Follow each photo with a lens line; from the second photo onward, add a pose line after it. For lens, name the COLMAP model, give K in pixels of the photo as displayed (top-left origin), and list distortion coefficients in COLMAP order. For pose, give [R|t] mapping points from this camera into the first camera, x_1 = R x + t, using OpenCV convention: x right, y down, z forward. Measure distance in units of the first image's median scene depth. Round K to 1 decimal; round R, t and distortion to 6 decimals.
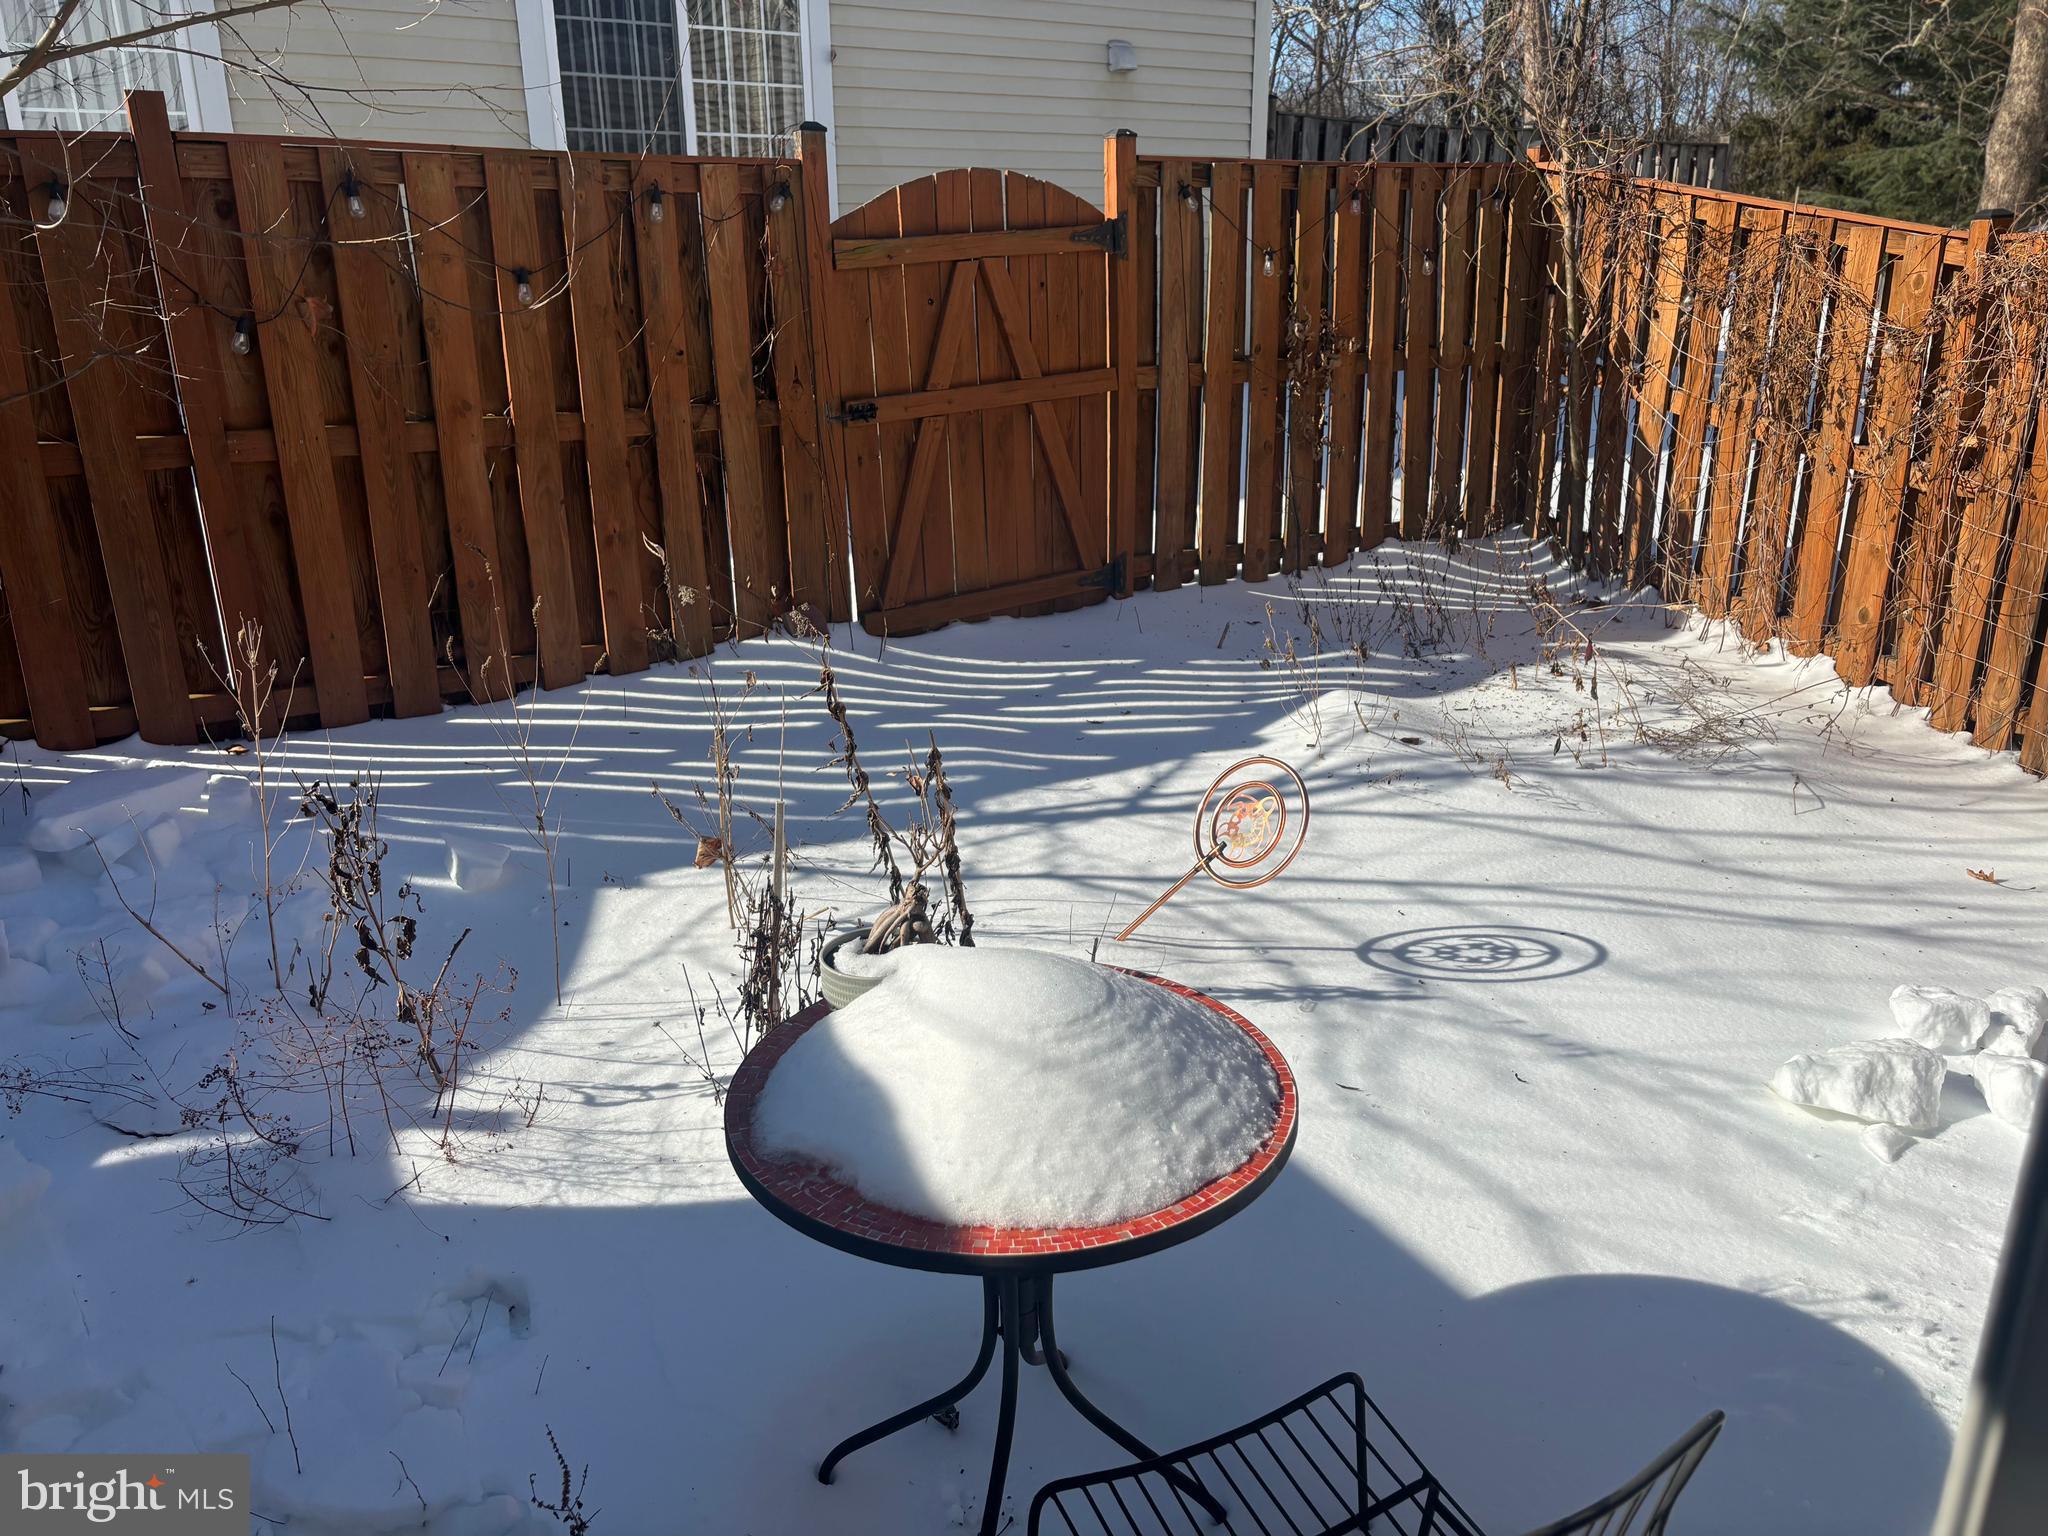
lens RADIAL K [[1529.5, 0, 1024.0], [0, 1529.5, 768.0], [0, 0, 1]] dist [-0.003262, -0.008365]
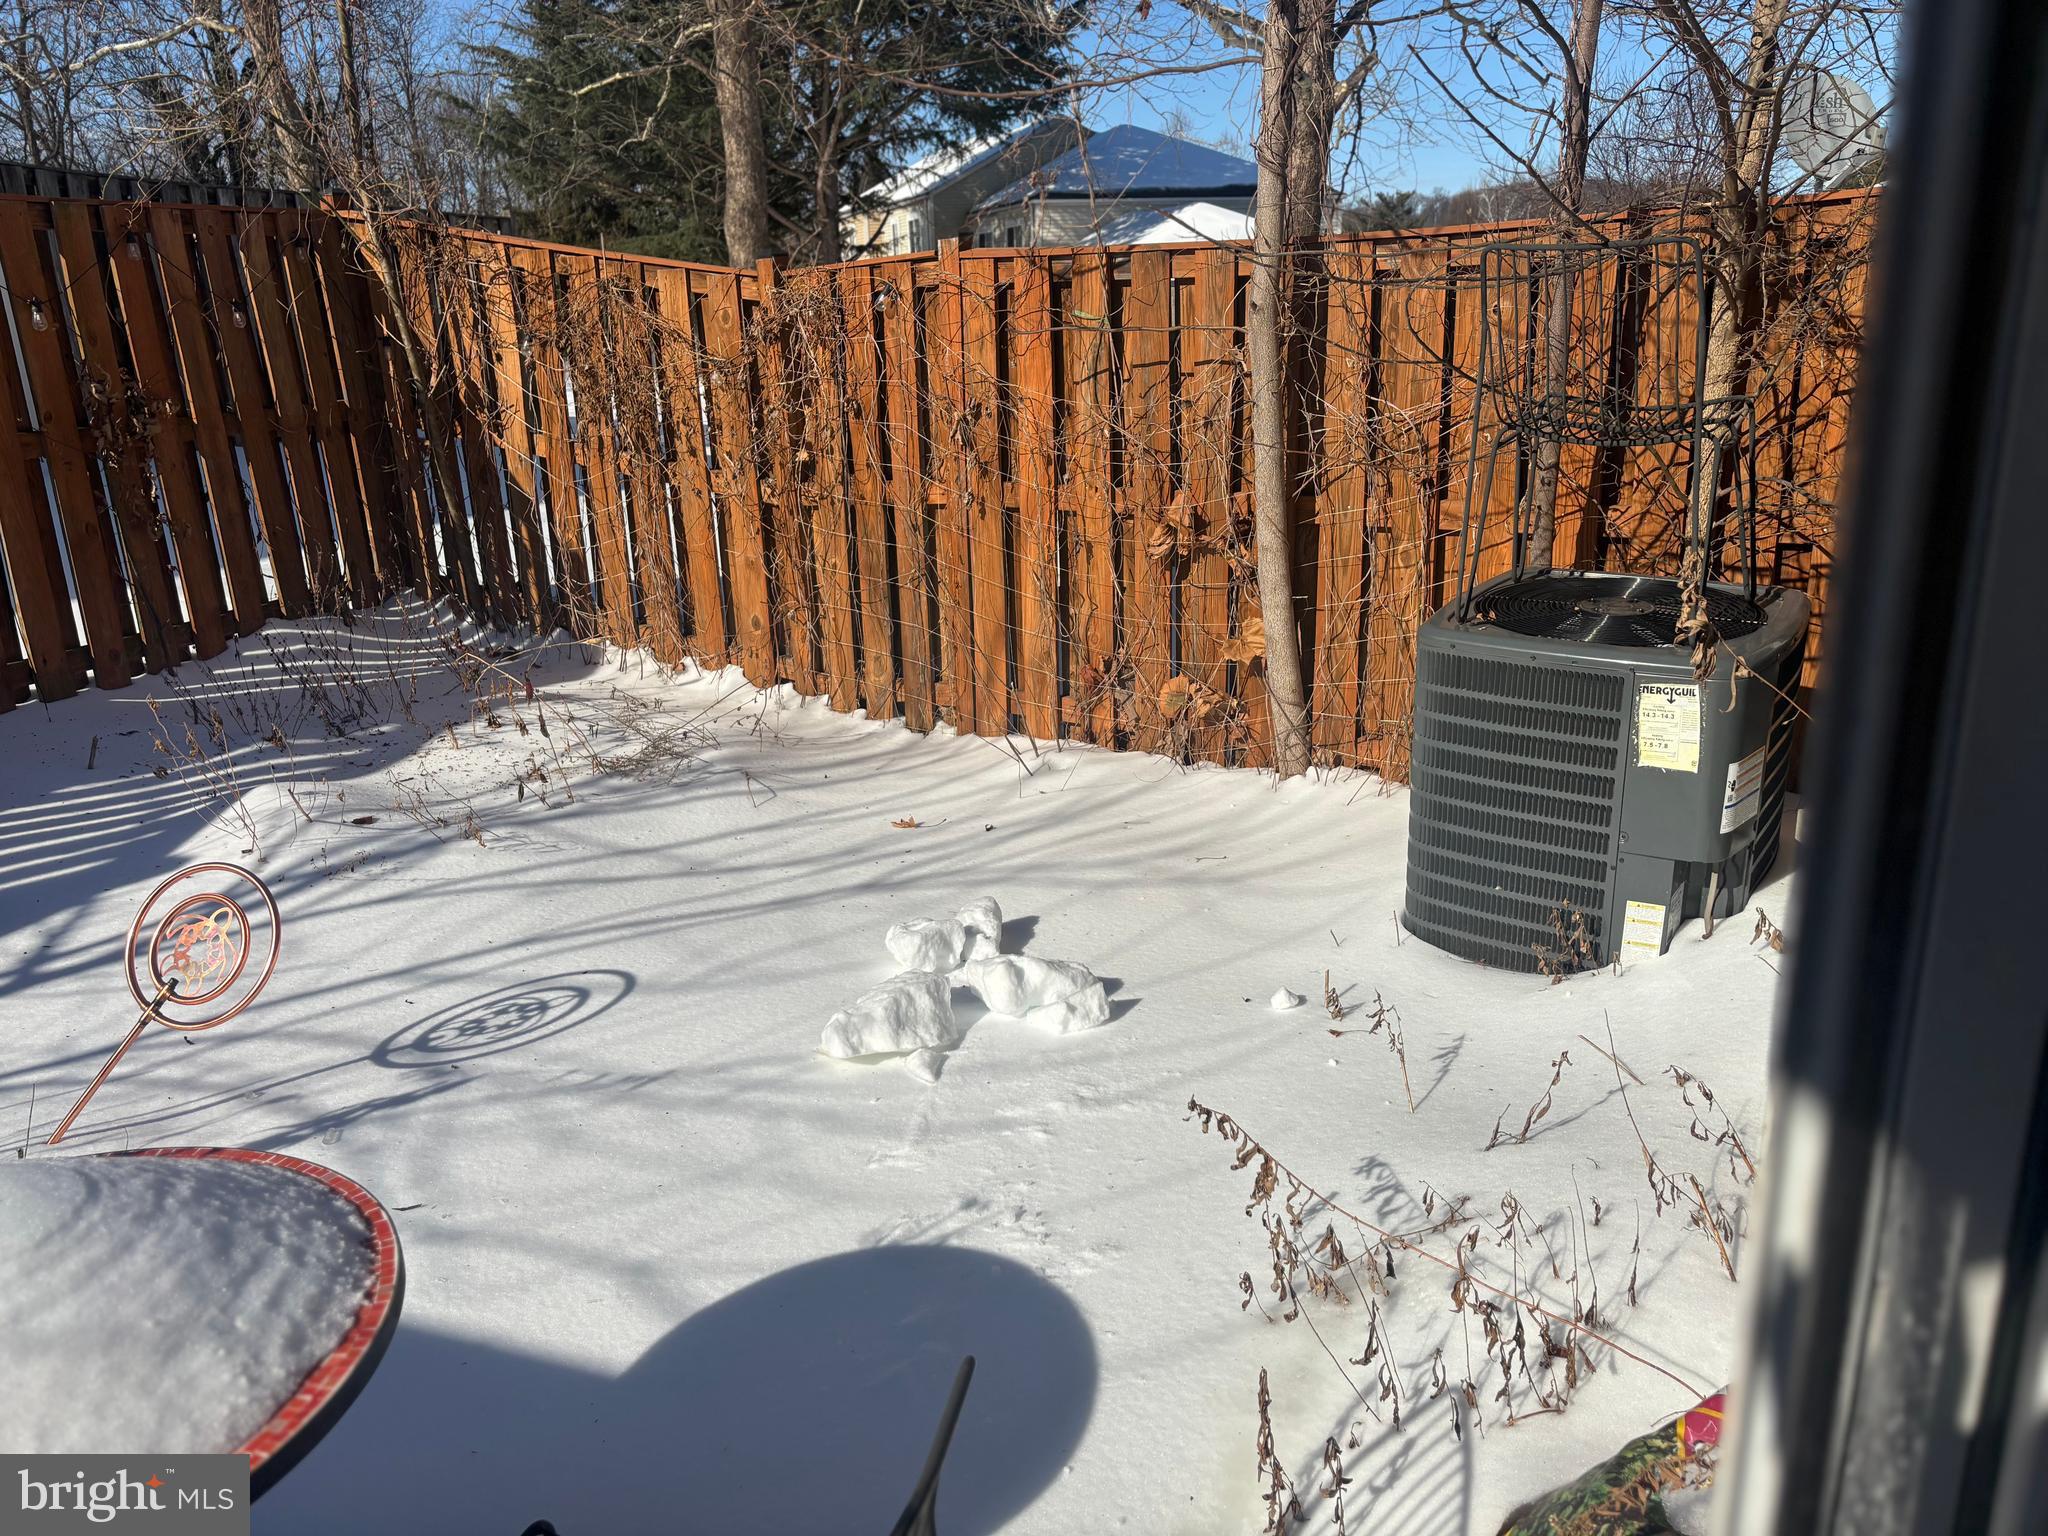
lens RADIAL K [[1526.1, 0, 1020.9], [0, 1526.1, 787.1], [0, 0, 1]] dist [0.012161, -0.002527]
pose [[0.756611, -0.211322, 0.618776, -0.006580], [0.234862, 0.971012, 0.044438, 0.012410], [-0.610230, 0.111705, 0.784310, 0.050425]]
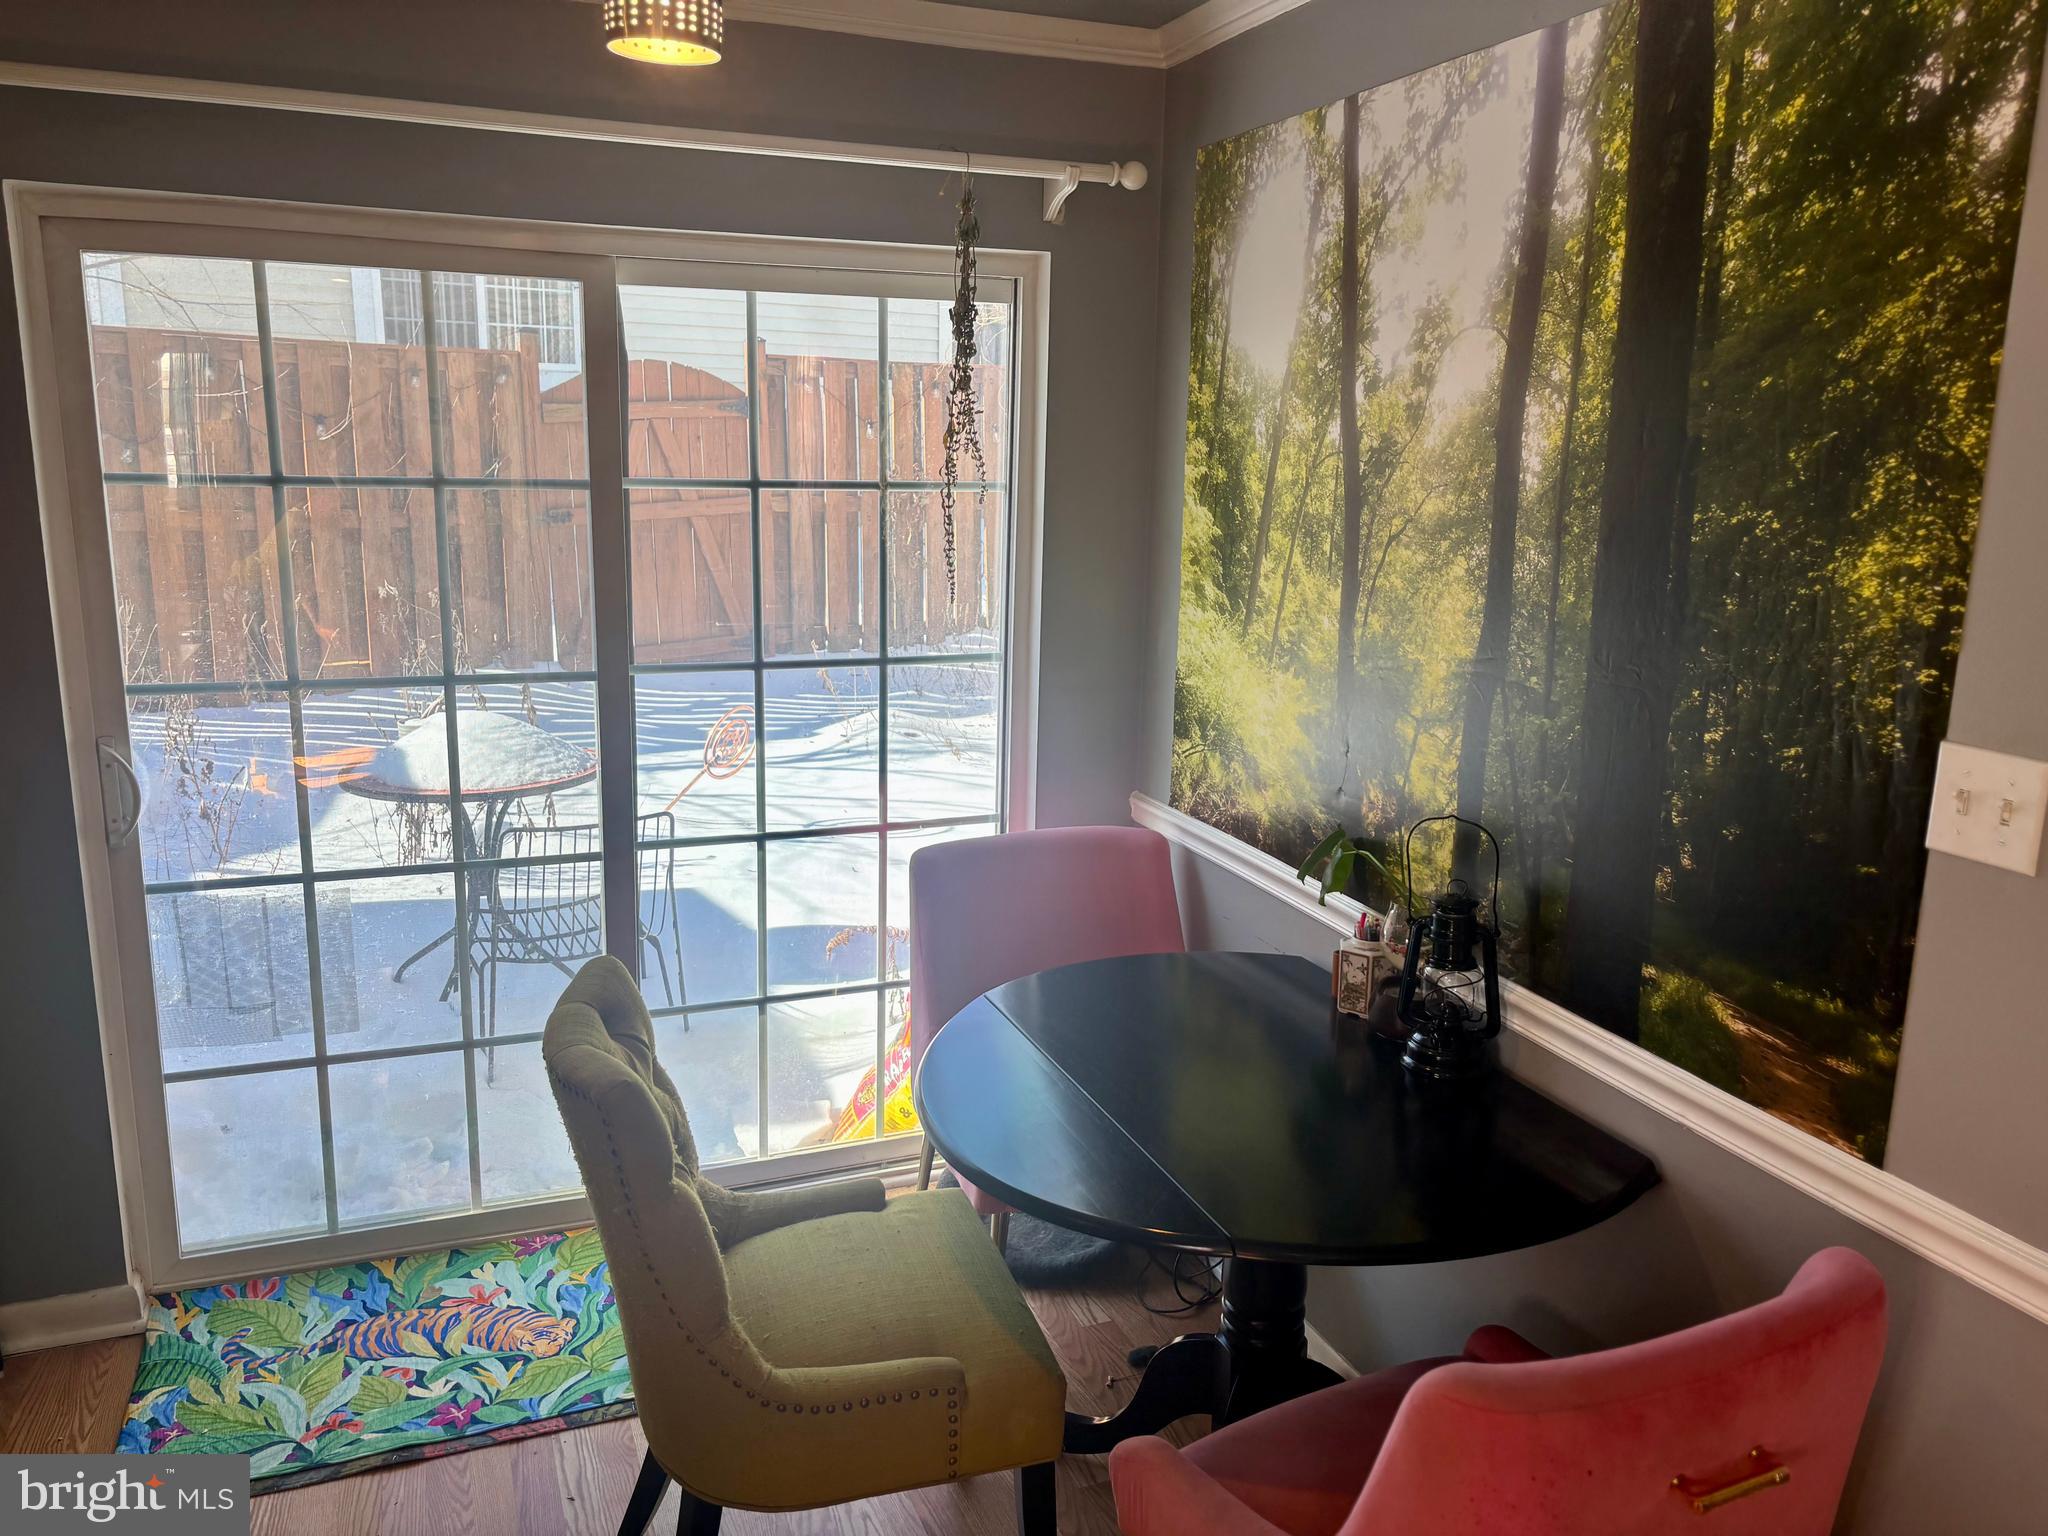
lens RADIAL K [[1529.5, 0, 1024.0], [0, 1529.5, 768.0], [0, 0, 1]] dist [-0.003262, -0.008365]
pose [[0.996670, 0.011761, 0.080683, 0.223083], [-0.003064, 0.994246, -0.107079, 0.163177], [-0.081478, 0.106475, 0.990971, -0.468705]]
